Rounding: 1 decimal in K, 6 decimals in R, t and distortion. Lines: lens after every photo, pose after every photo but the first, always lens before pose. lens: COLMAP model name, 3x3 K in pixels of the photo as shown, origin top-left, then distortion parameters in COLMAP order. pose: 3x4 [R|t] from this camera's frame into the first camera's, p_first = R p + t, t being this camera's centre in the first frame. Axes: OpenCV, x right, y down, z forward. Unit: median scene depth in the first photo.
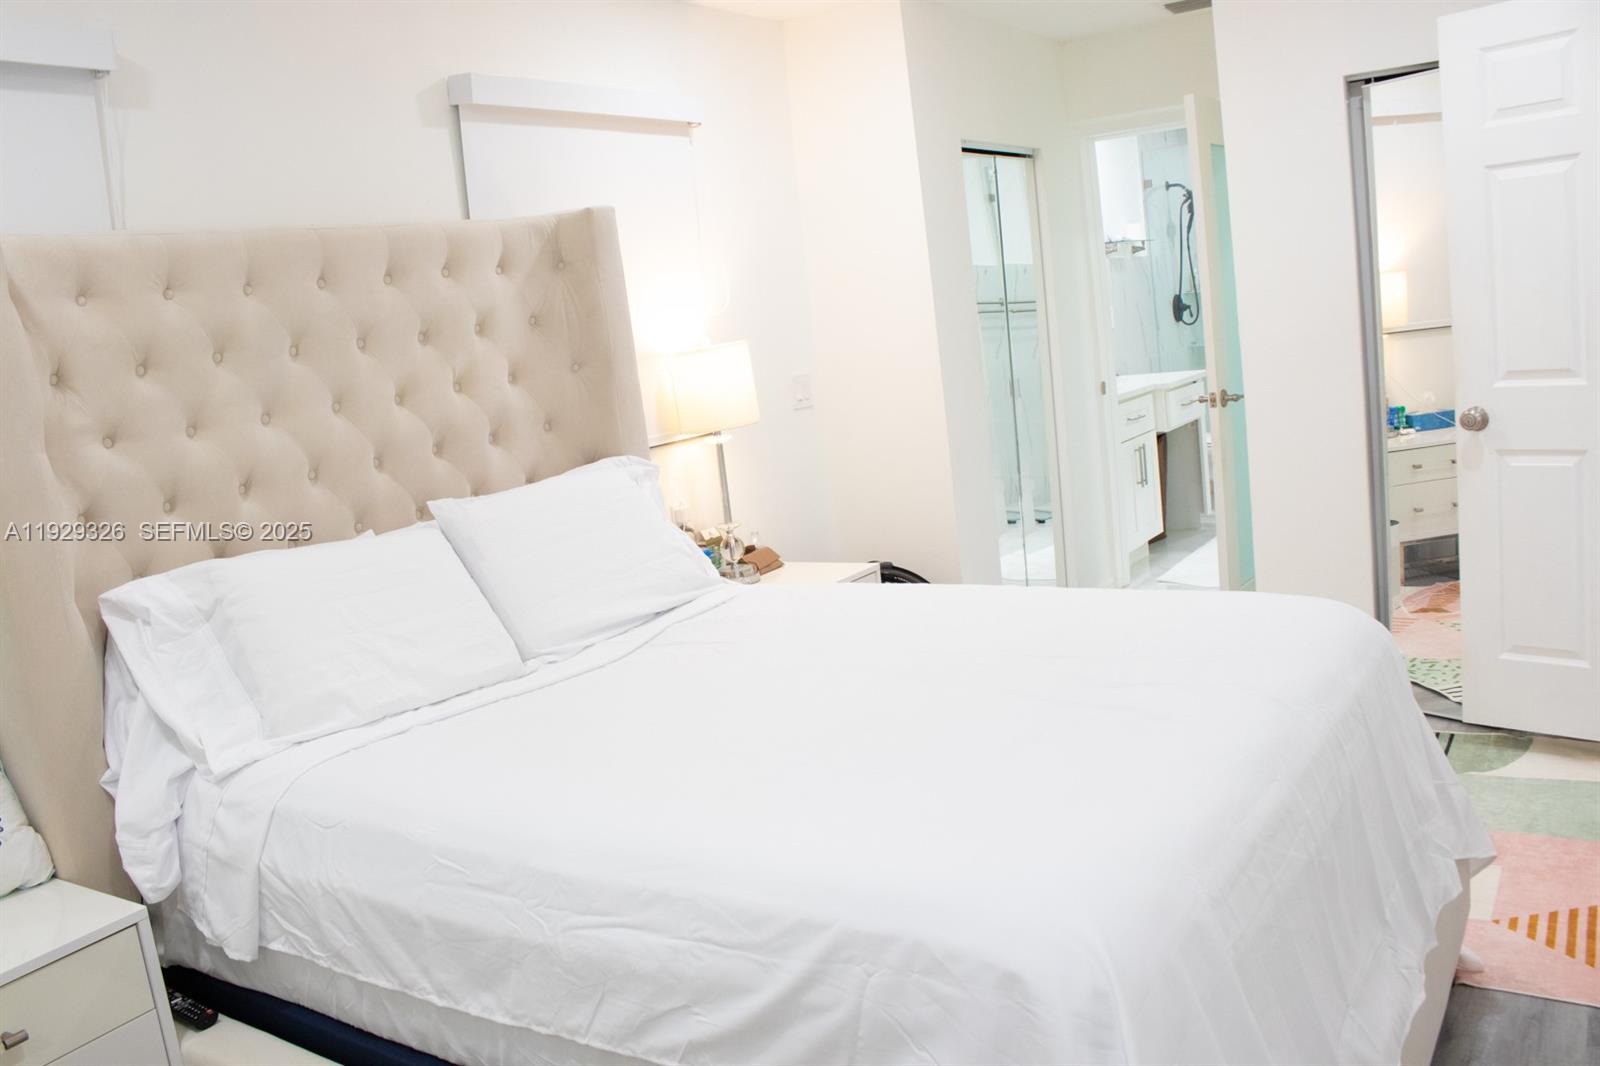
lens RADIAL K [[1302.1, 0, 750.0], [0, 1302.1, 538.8], [0, 0, 1]] dist [-0.098298, 0.007476]
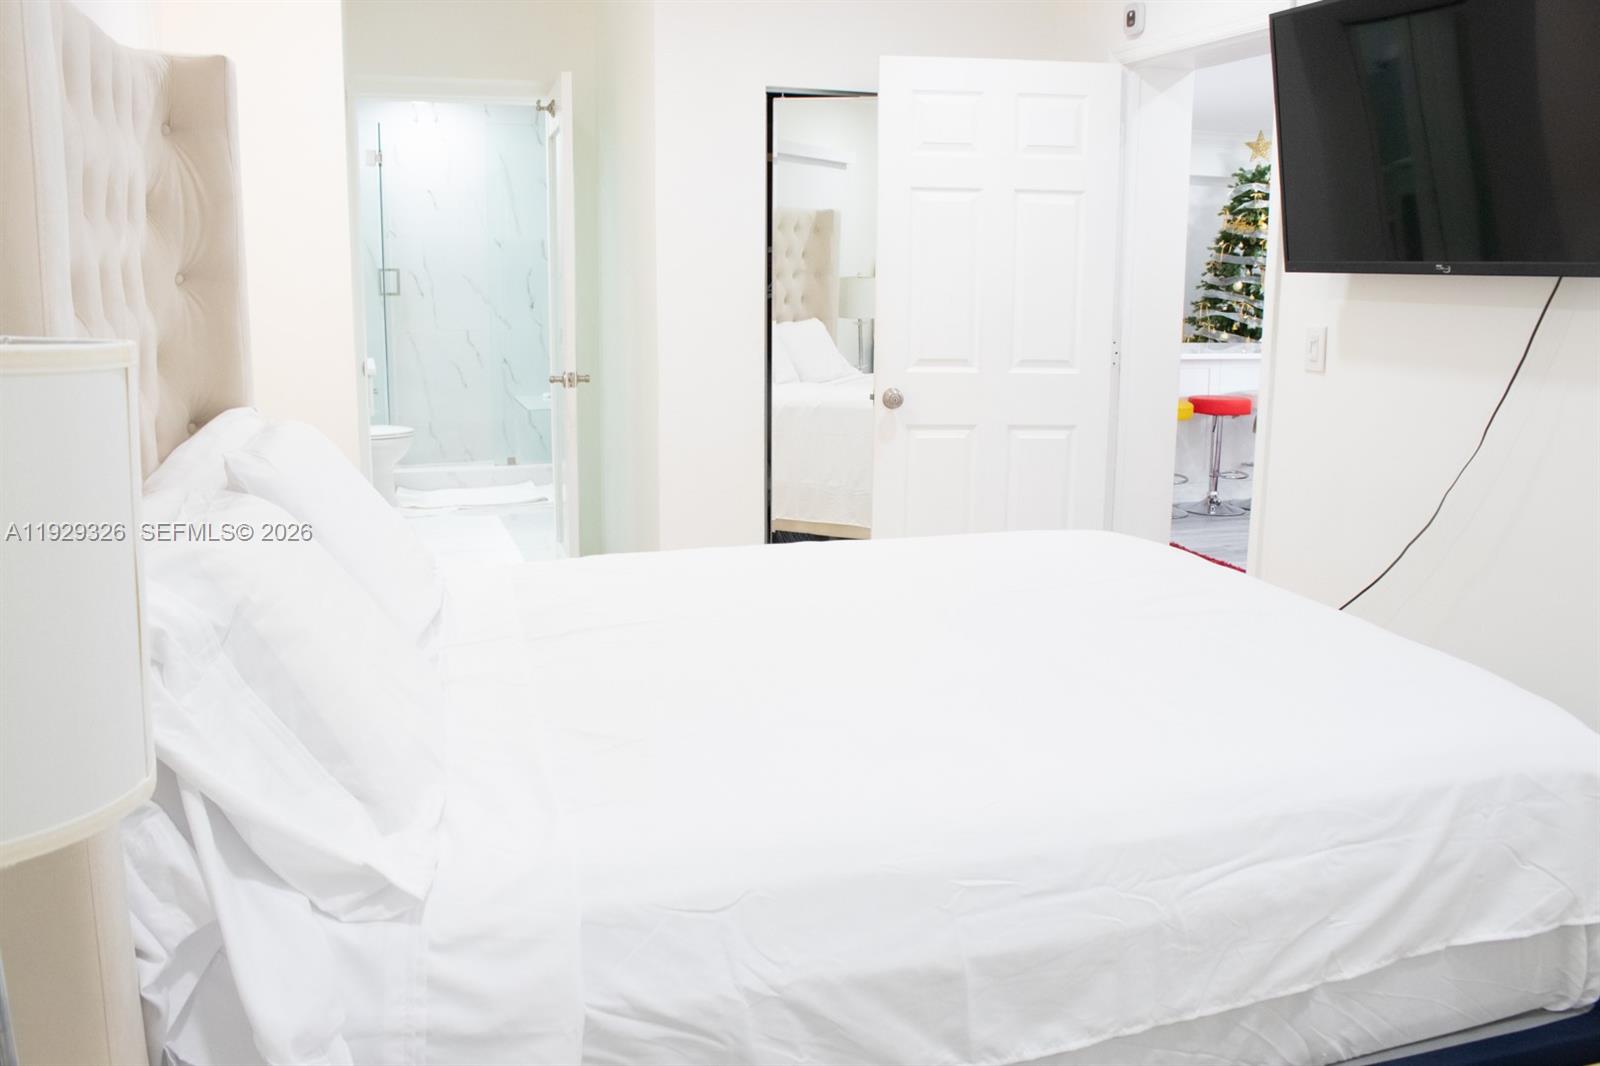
lens RADIAL K [[1344.2, 0, 800.0], [0, 1344.2, 533.0], [0, 0, 1]] dist [-0.163725, 0.142245]
pose [[0.600646, -0.037615, 0.798630, -0.445567], [0.053705, 0.998535, 0.006639, 0.016200], [-0.797709, 0.038902, 0.601786, 0.291894]]
